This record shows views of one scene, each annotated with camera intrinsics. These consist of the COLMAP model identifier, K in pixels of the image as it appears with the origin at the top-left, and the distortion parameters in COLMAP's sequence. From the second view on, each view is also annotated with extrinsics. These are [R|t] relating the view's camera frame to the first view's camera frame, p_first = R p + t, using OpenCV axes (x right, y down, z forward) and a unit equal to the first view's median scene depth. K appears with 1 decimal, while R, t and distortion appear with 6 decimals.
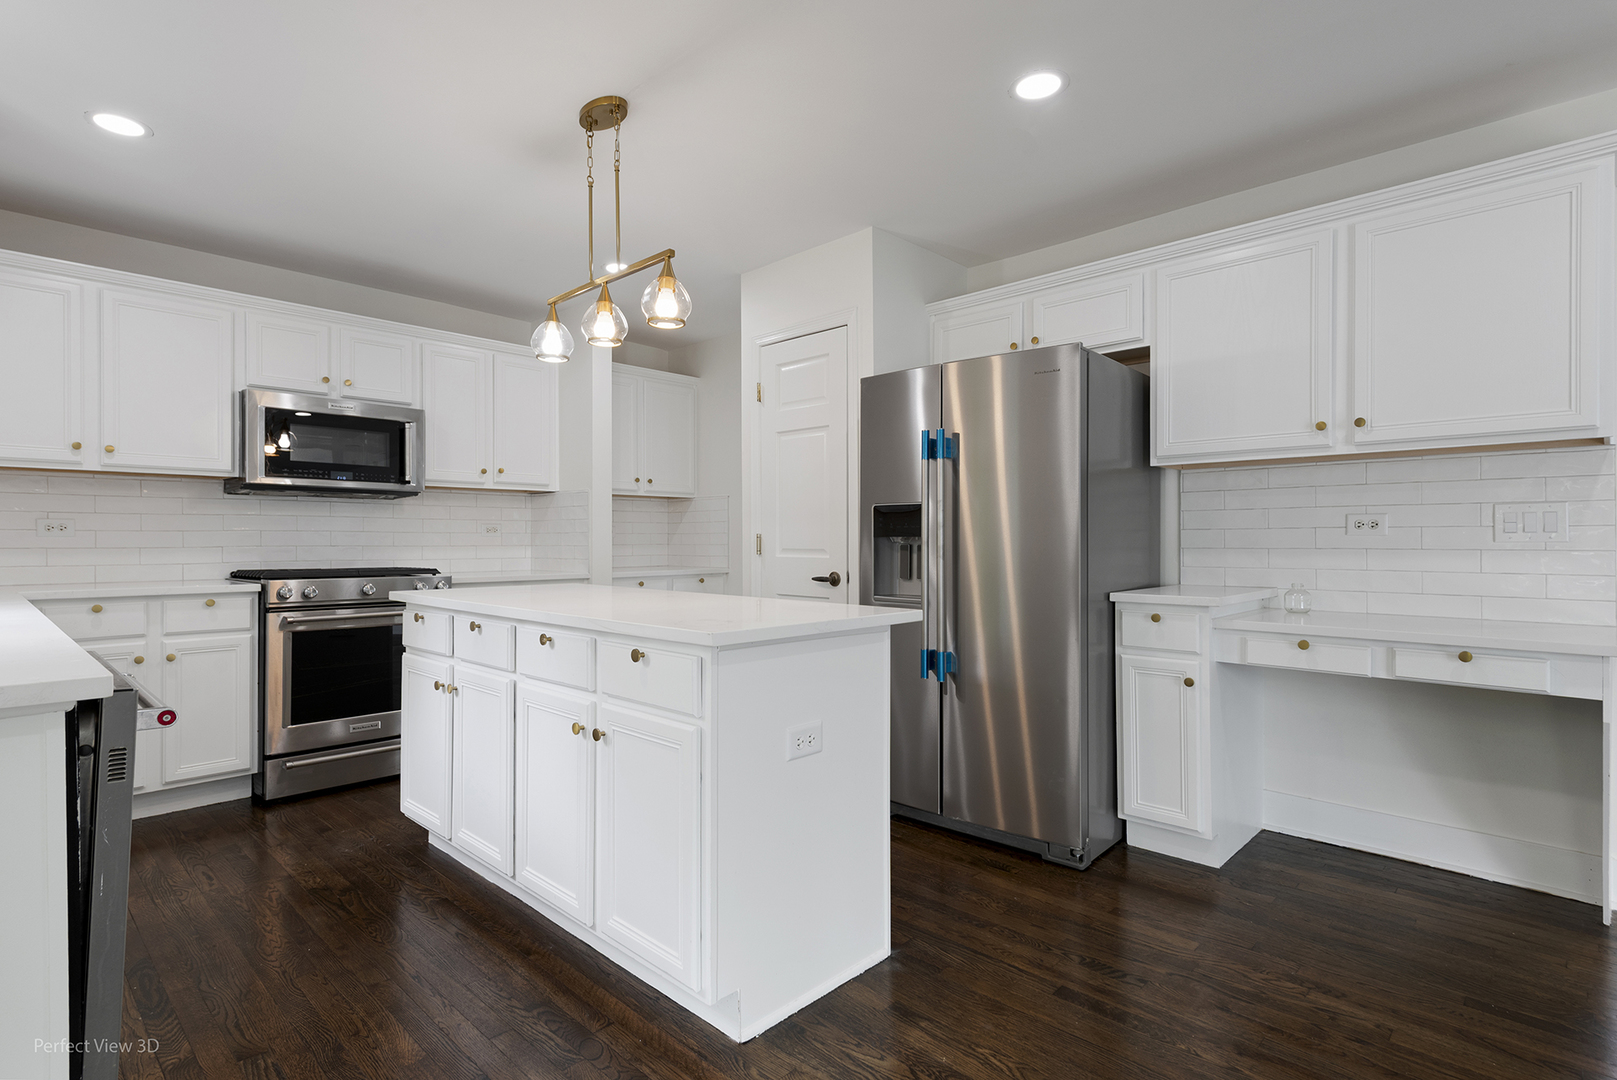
lens RADIAL K [[809.9, 0, 808.1], [0, 809.9, 535.0], [0, 0, 1]] dist [-0.000271, 0.000079]
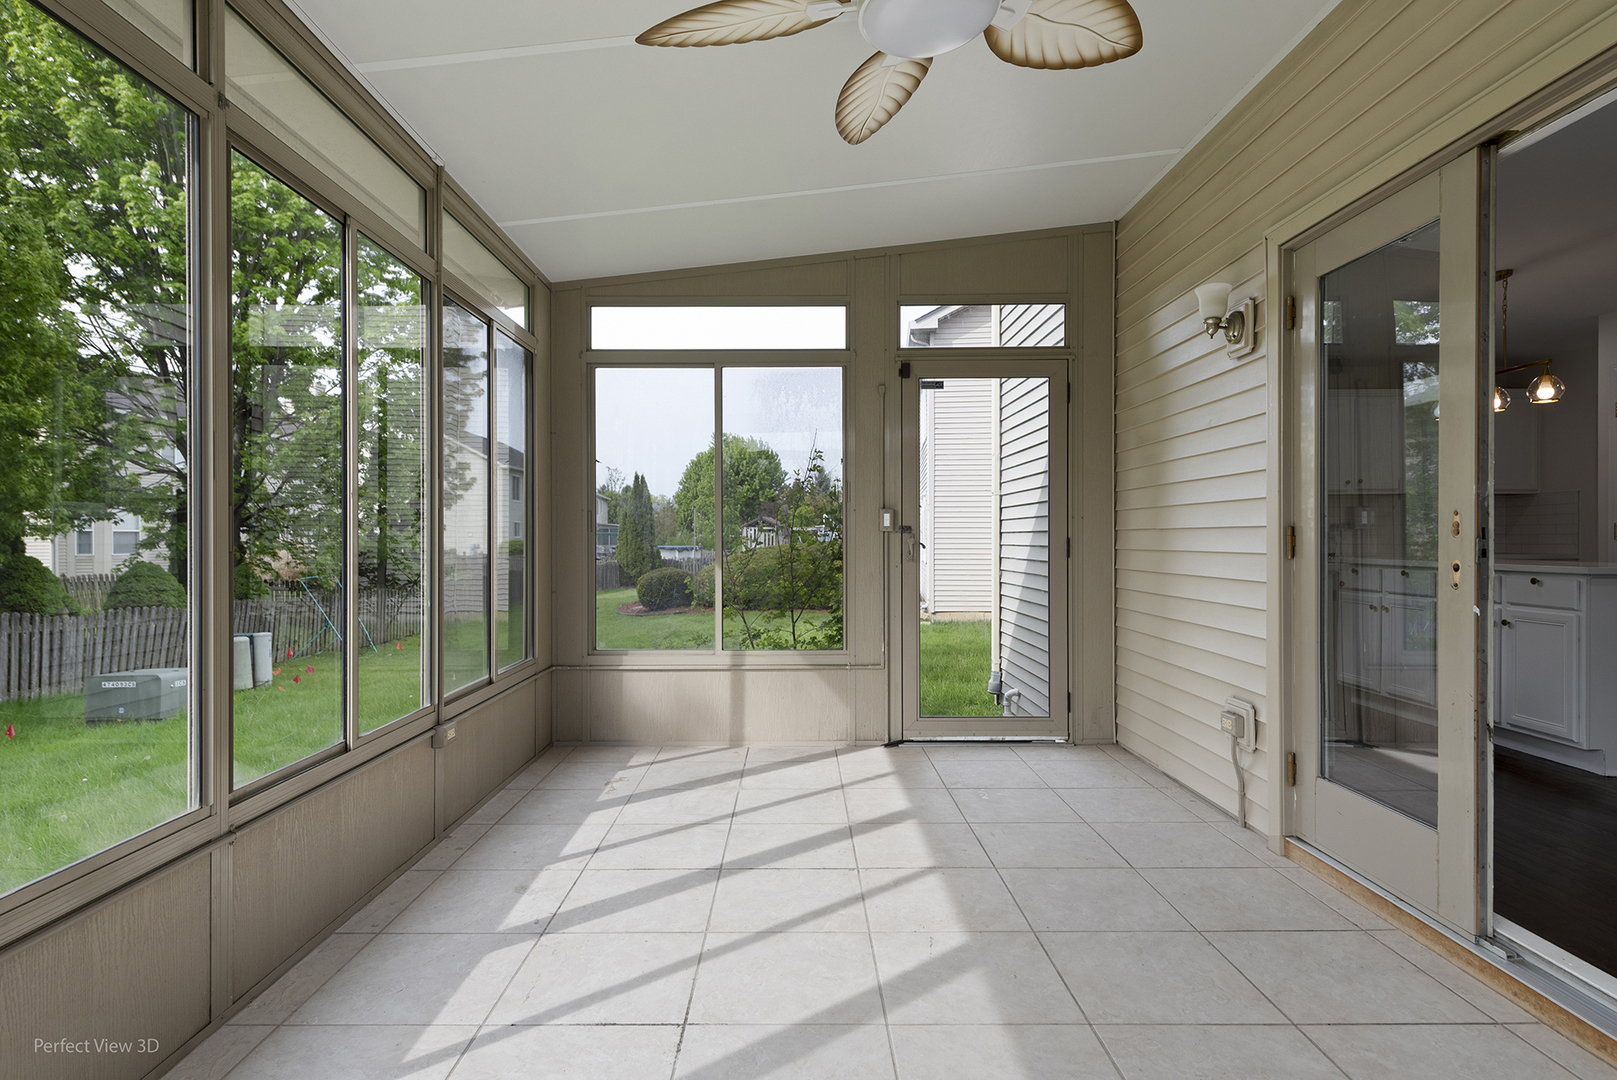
lens RADIAL K [[859.4, 0, 808.3], [0, 859.4, 538.2], [0, 0, 1]] dist [-0.001501, -0.000344]
pose [[0.698261, 0.005225, -0.715825, 0.037866], [-0.002453, 0.999985, 0.004907, 0.026315], [0.715840, -0.001670, 0.698263, -1.246747]]
